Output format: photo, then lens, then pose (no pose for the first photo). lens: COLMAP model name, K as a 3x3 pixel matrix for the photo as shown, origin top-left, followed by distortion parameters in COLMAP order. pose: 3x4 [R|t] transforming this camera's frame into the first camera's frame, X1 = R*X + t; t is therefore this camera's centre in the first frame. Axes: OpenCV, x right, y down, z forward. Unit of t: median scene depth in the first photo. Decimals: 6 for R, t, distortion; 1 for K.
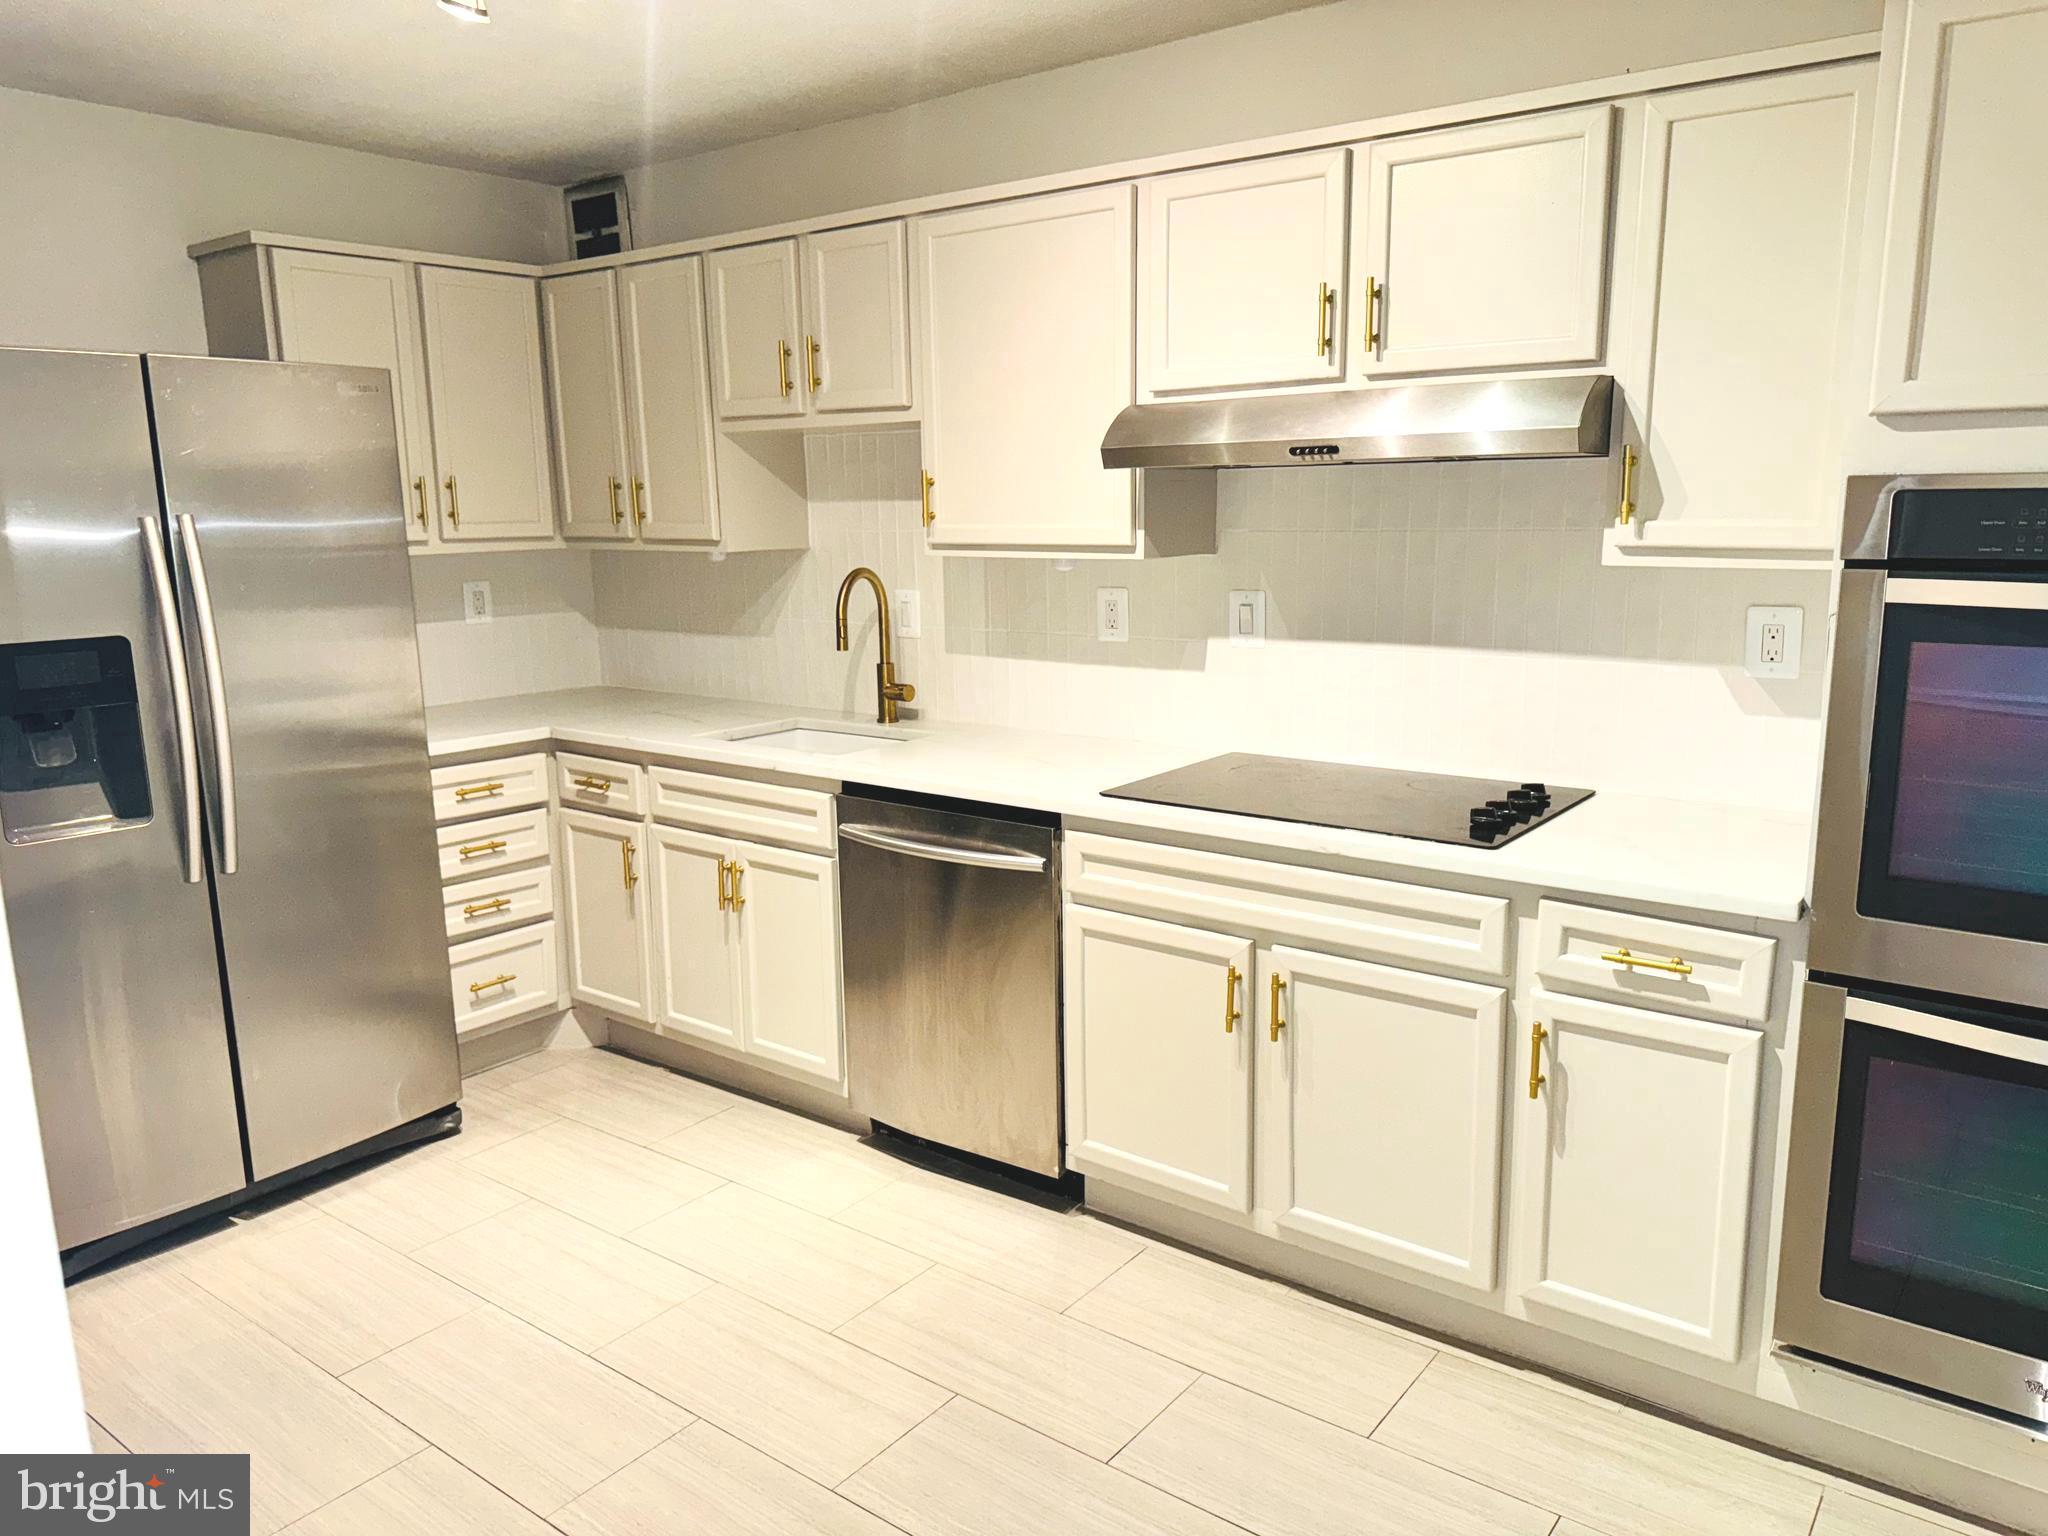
lens RADIAL K [[1436.6, 0, 1024.0], [0, 1436.6, 768.0], [0, 0, 1]] dist [0.126460, -0.208222]
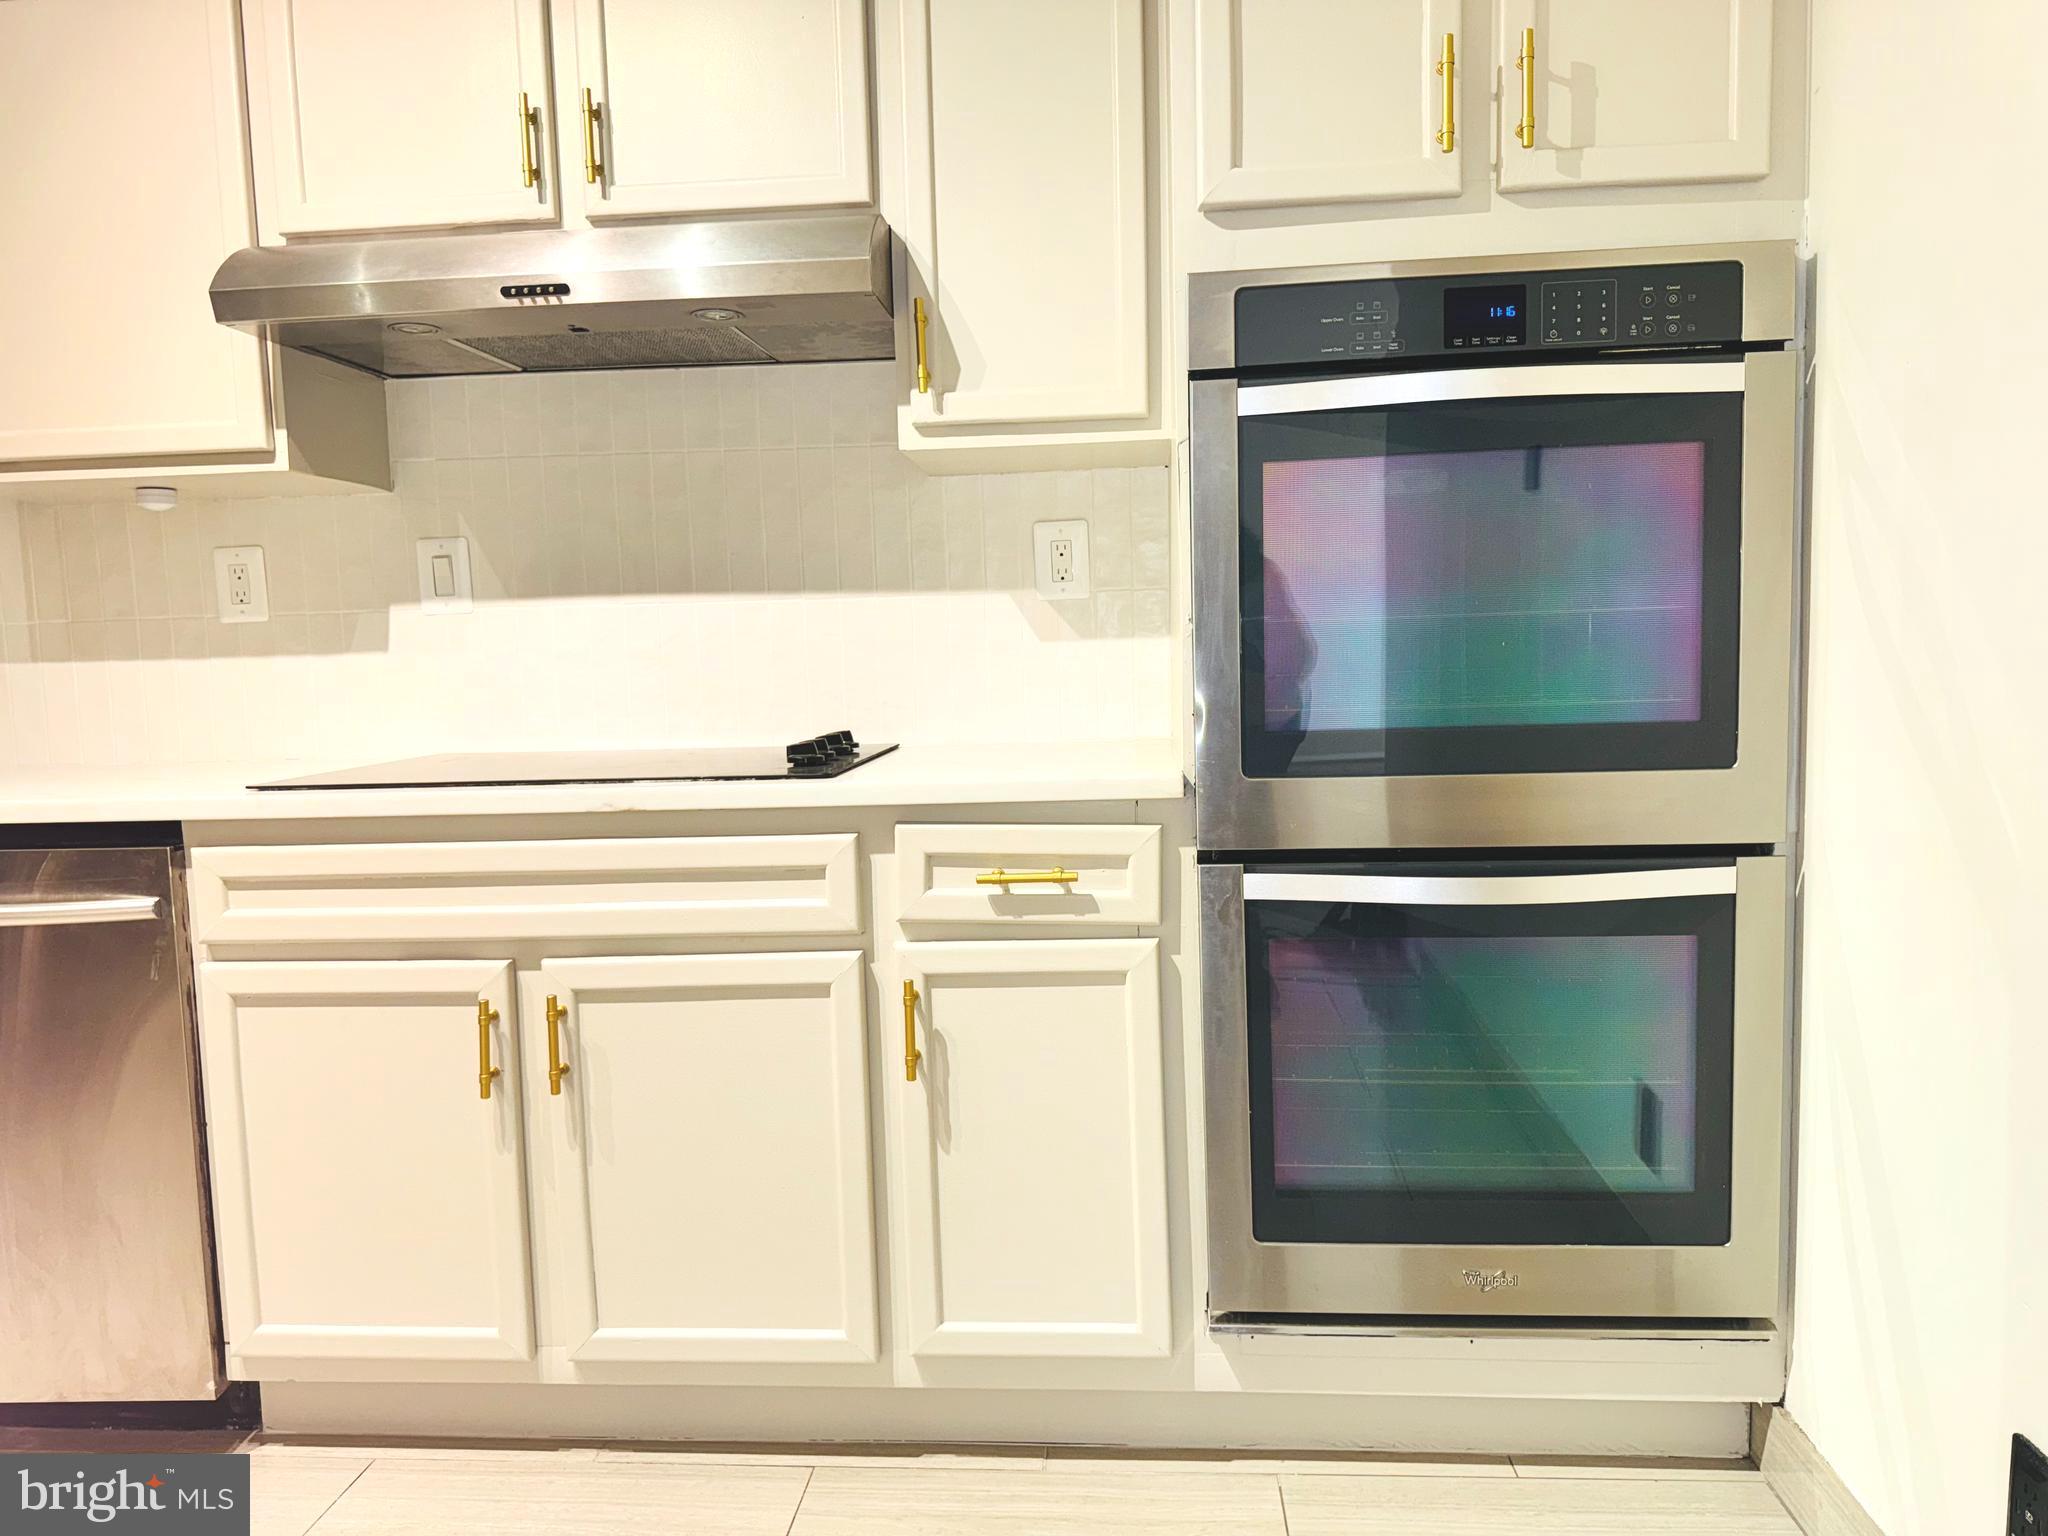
lens RADIAL K [[1465.7, 0, 1024.0], [0, 1465.7, 768.0], [0, 0, 1]] dist [0.068670, -0.083502]
pose [[0.845653, -0.058515, 0.530515, -0.007635], [0.117671, 0.989955, -0.078380, 0.112194], [-0.520599, 0.128708, 0.844044, 0.244334]]
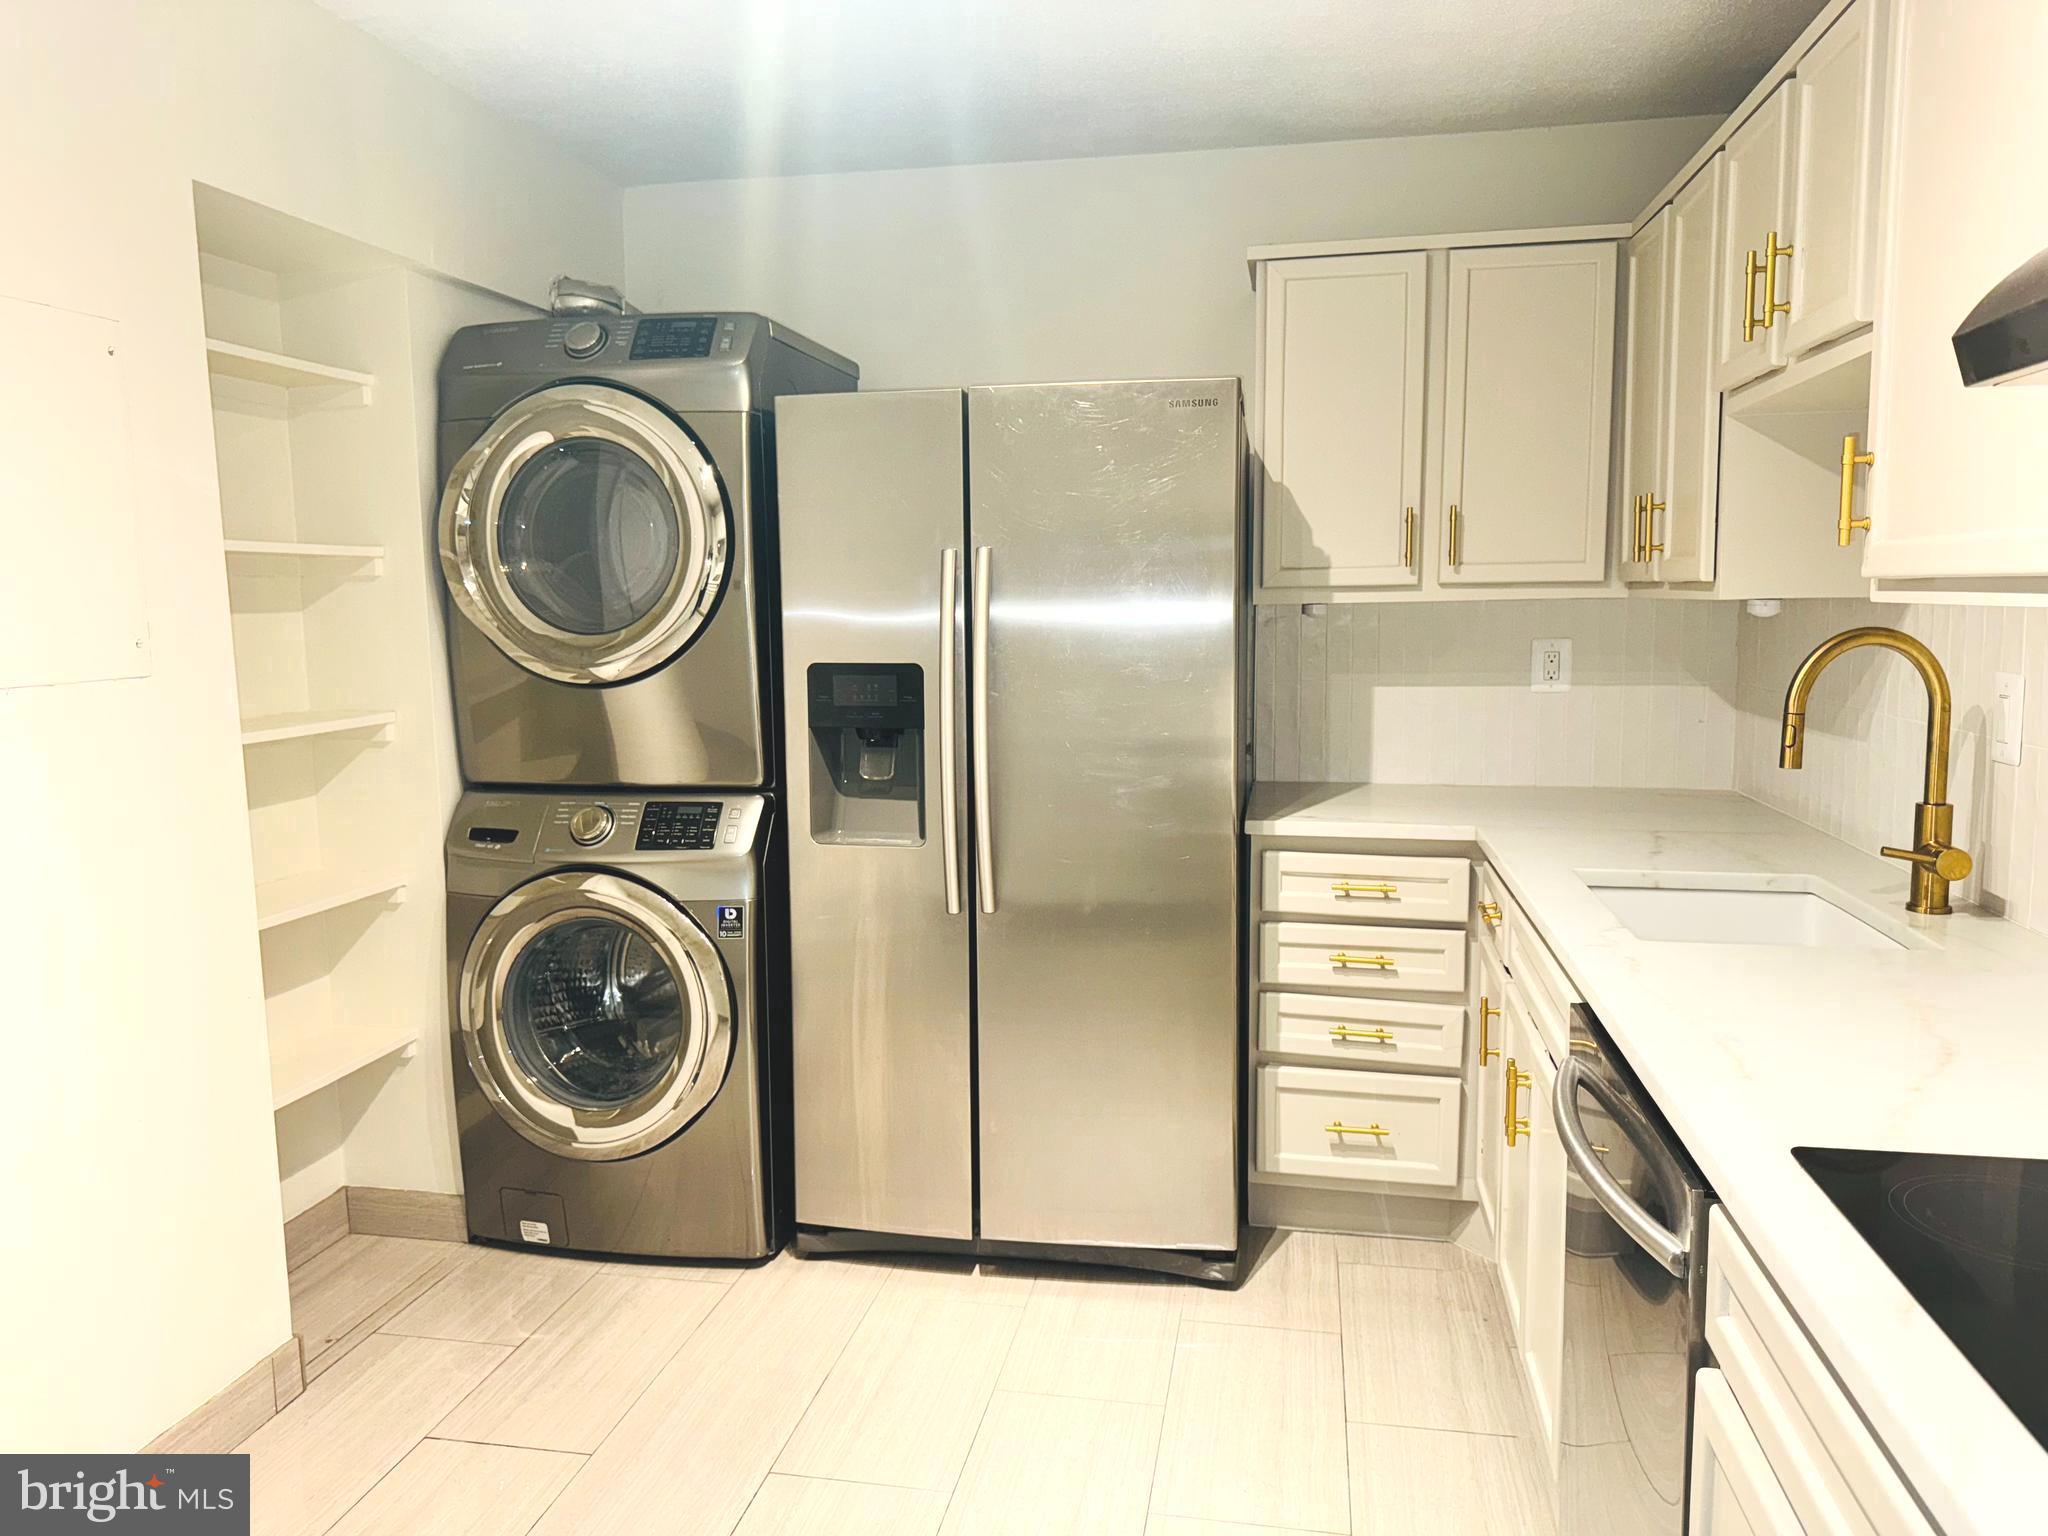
lens RADIAL K [[1436.6, 0, 1024.0], [0, 1436.6, 768.0], [0, 0, 1]] dist [0.126460, -0.208222]
pose [[0.444912, 0.116719, -0.887936, 0.339053], [-0.160889, 0.985757, 0.048962, -0.082463], [0.881004, 0.121075, 0.457354, 0.628951]]
